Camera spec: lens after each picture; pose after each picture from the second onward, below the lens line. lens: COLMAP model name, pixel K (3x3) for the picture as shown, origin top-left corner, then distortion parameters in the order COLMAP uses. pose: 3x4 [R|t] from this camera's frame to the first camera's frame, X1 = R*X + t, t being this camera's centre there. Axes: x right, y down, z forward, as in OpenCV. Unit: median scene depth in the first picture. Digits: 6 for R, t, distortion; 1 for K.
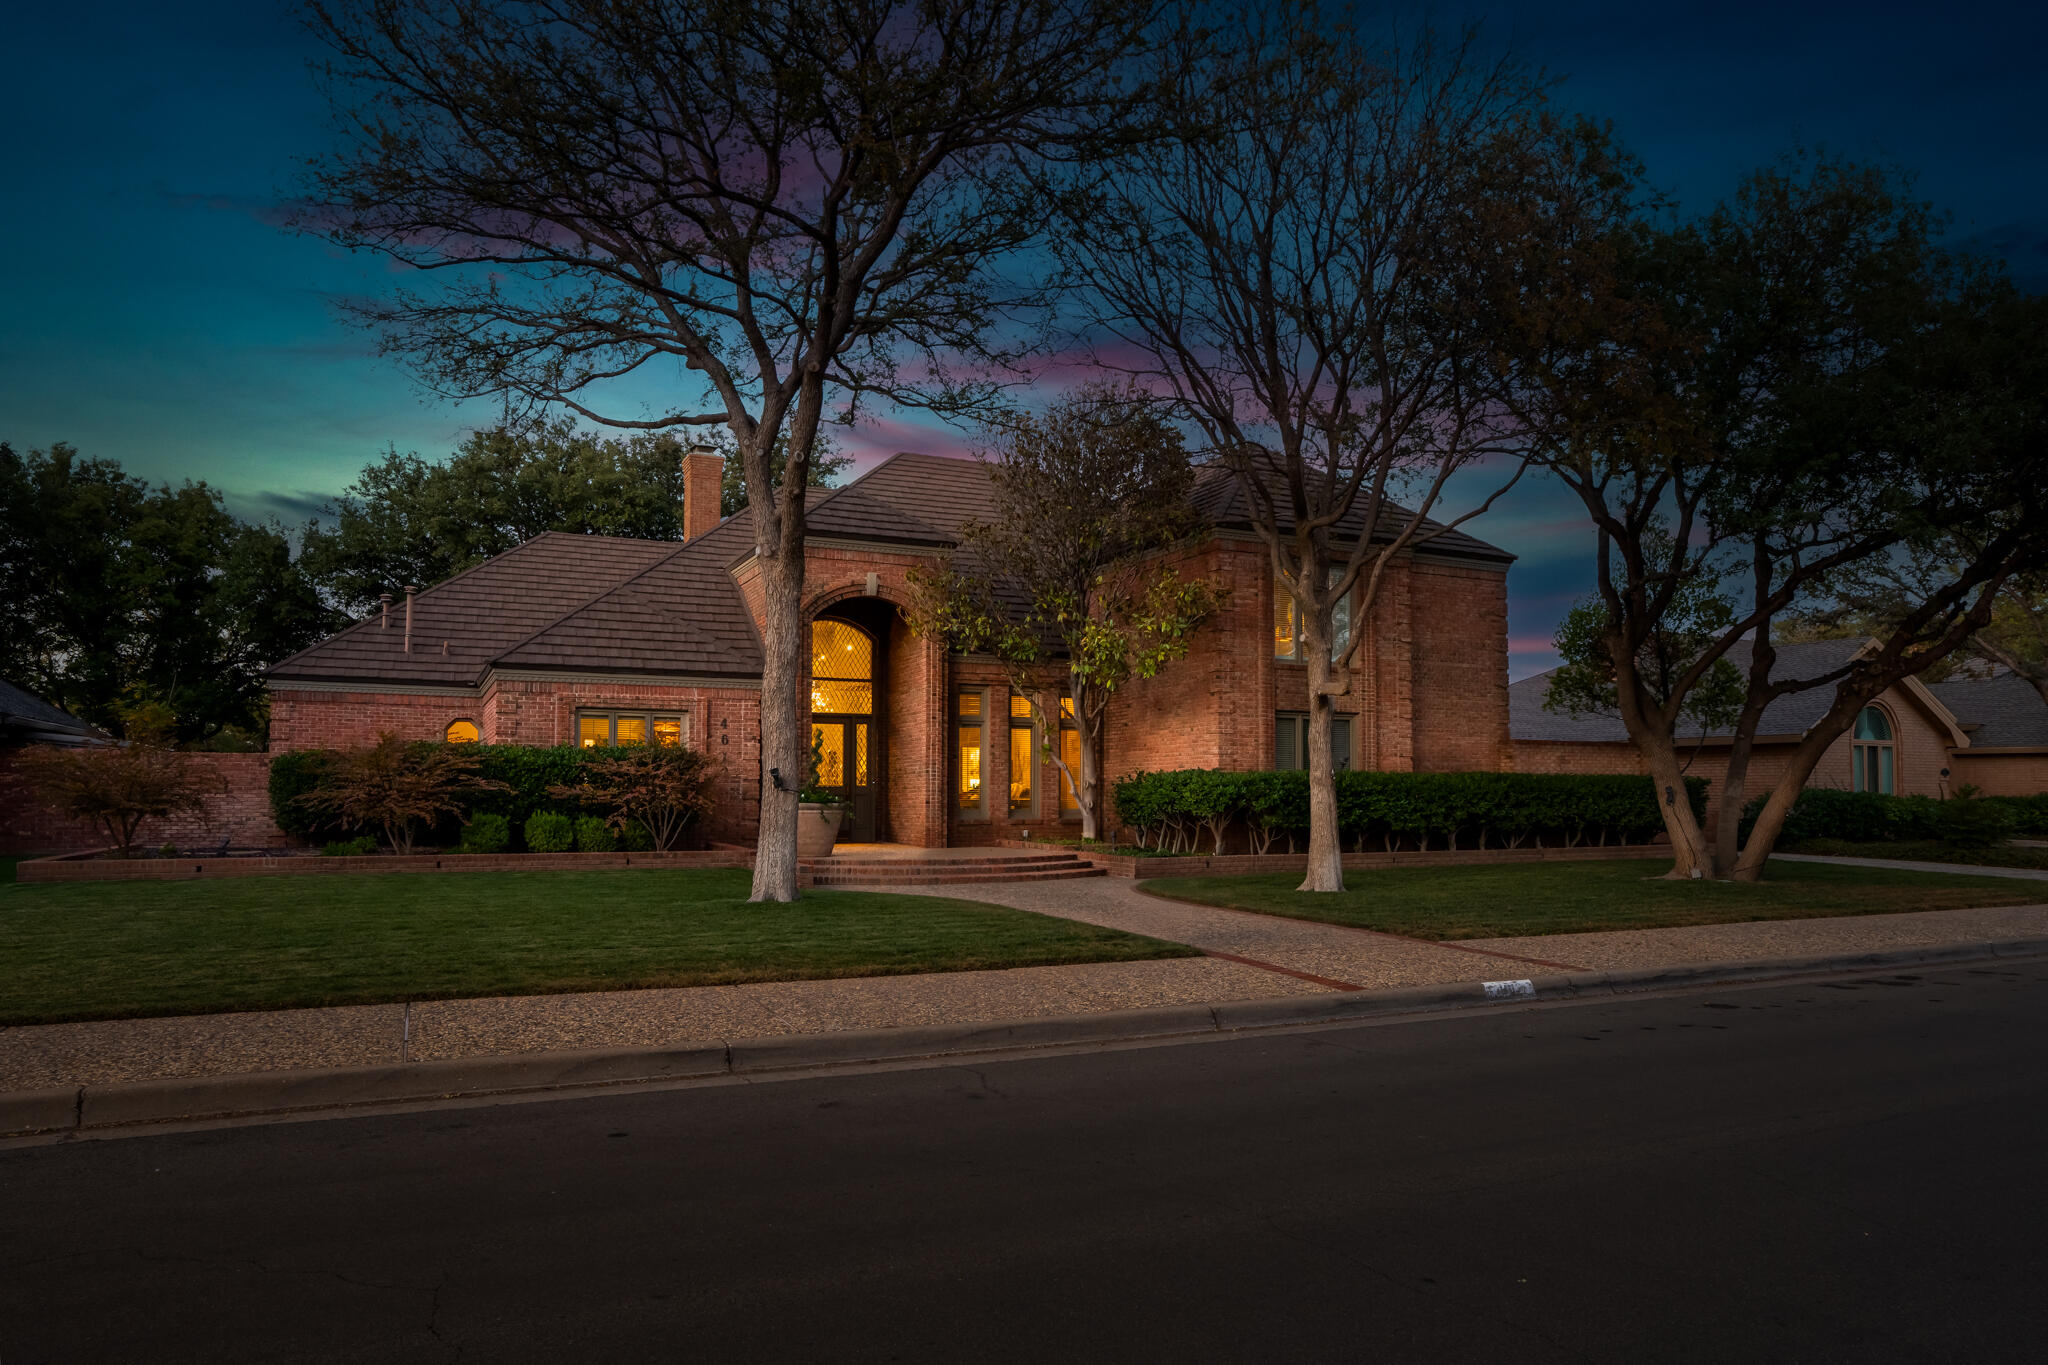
lens RADIAL K [[1319.8, 0, 1017.2], [0, 1319.8, 671.7], [0, 0, 1]] dist [-0.004931, 0.002469]
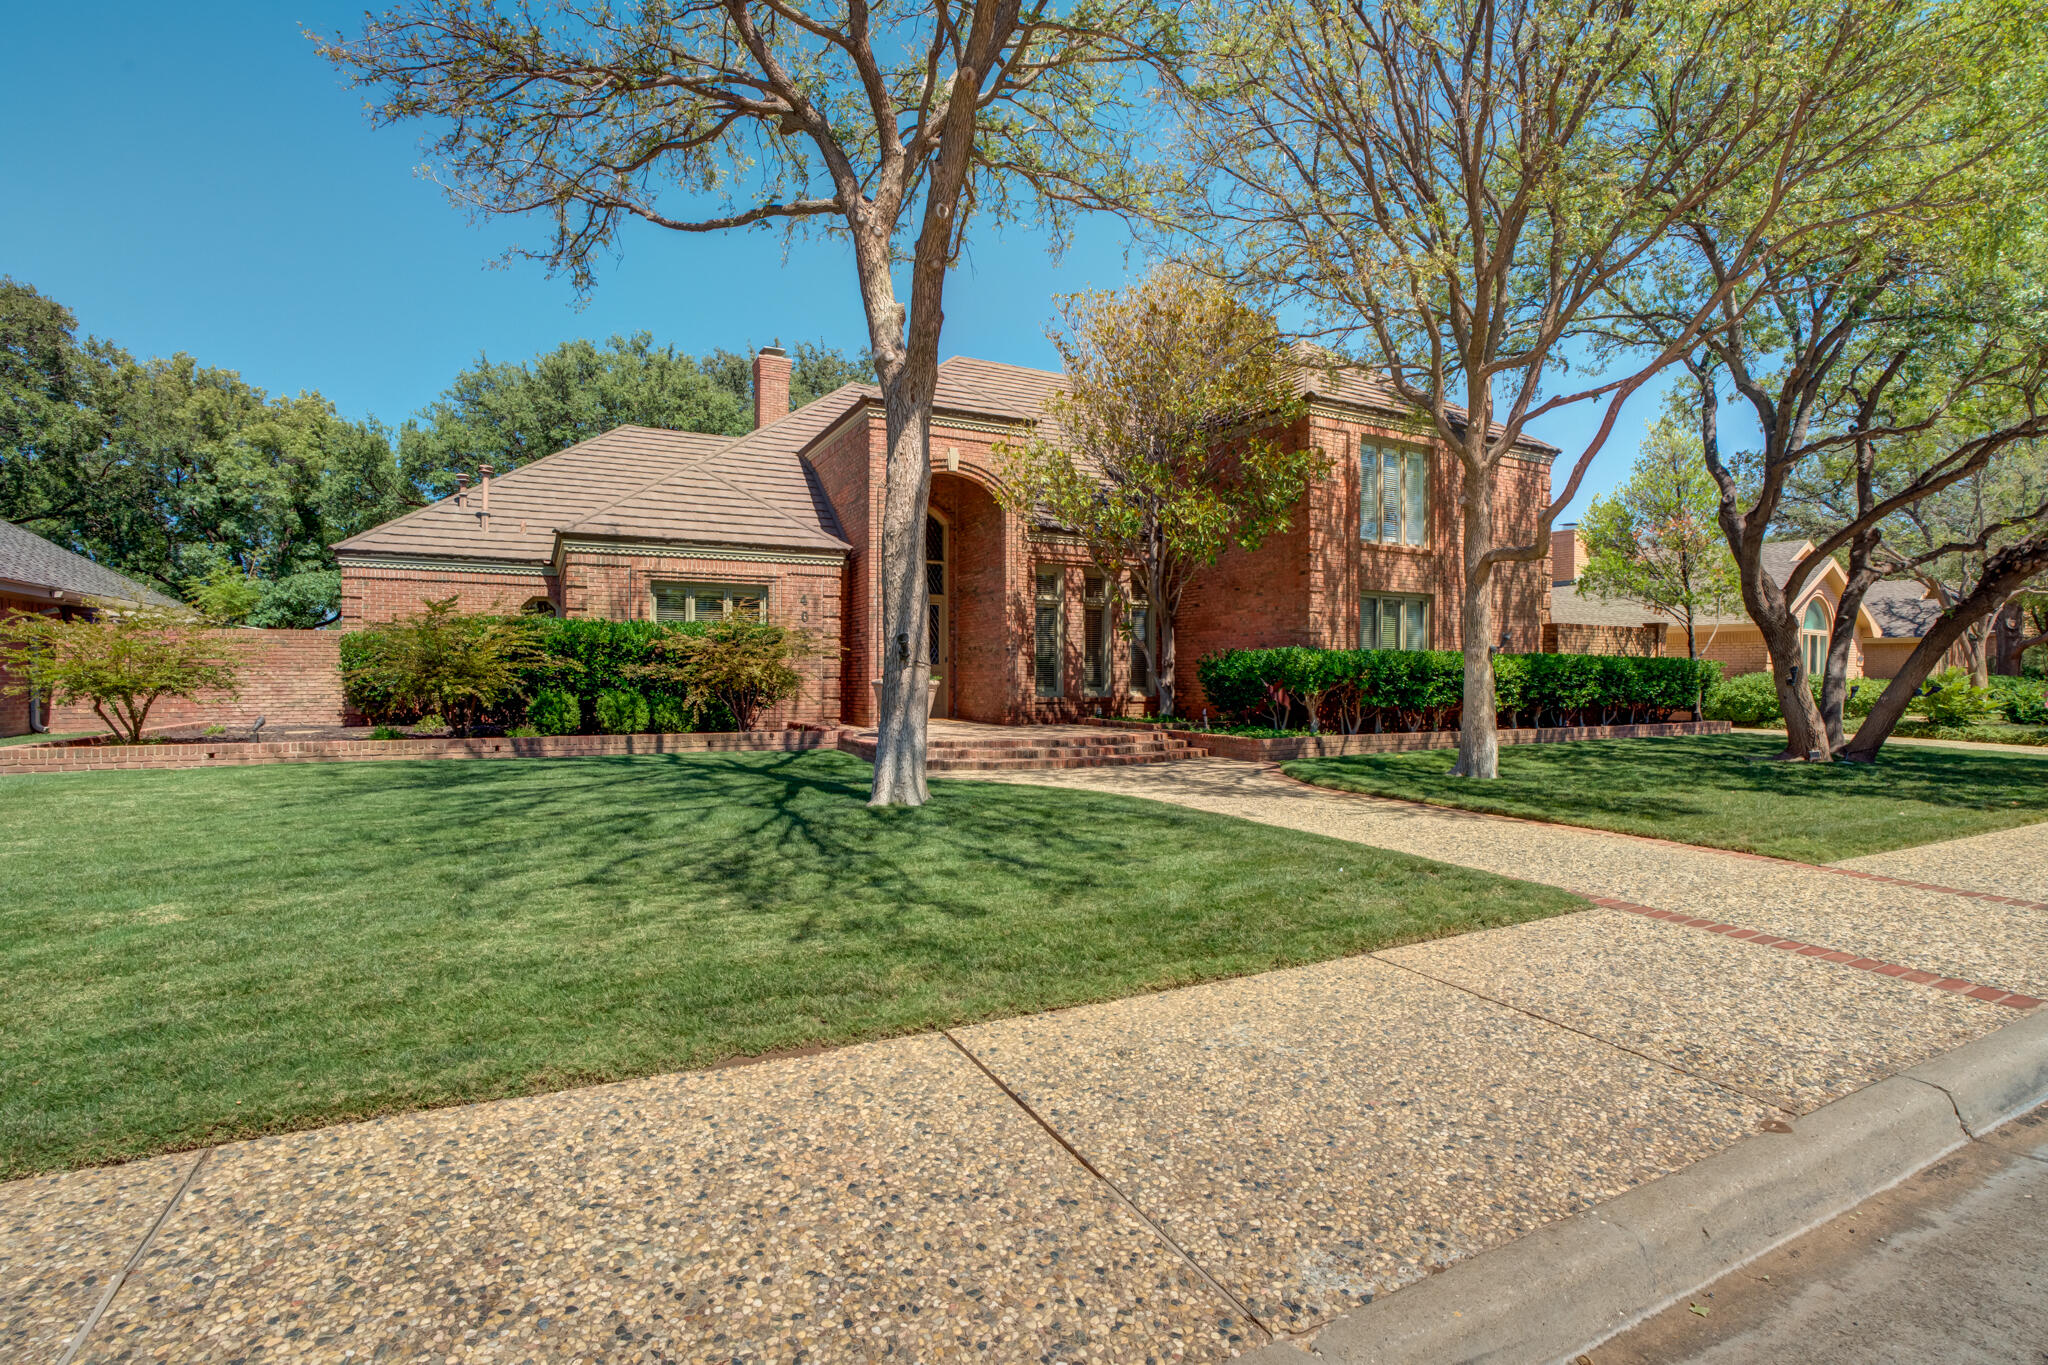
lens RADIAL K [[944.0, 0, 1024.0], [0, 944.0, 682.5], [0, 0, 1]] dist [-0.054743, 0.000184]
pose [[0.999104, 0.000957, 0.042311, -0.081797], [-0.004994, 0.995426, 0.095401, 0.029102], [-0.042026, -0.095527, 0.994539, 0.270162]]
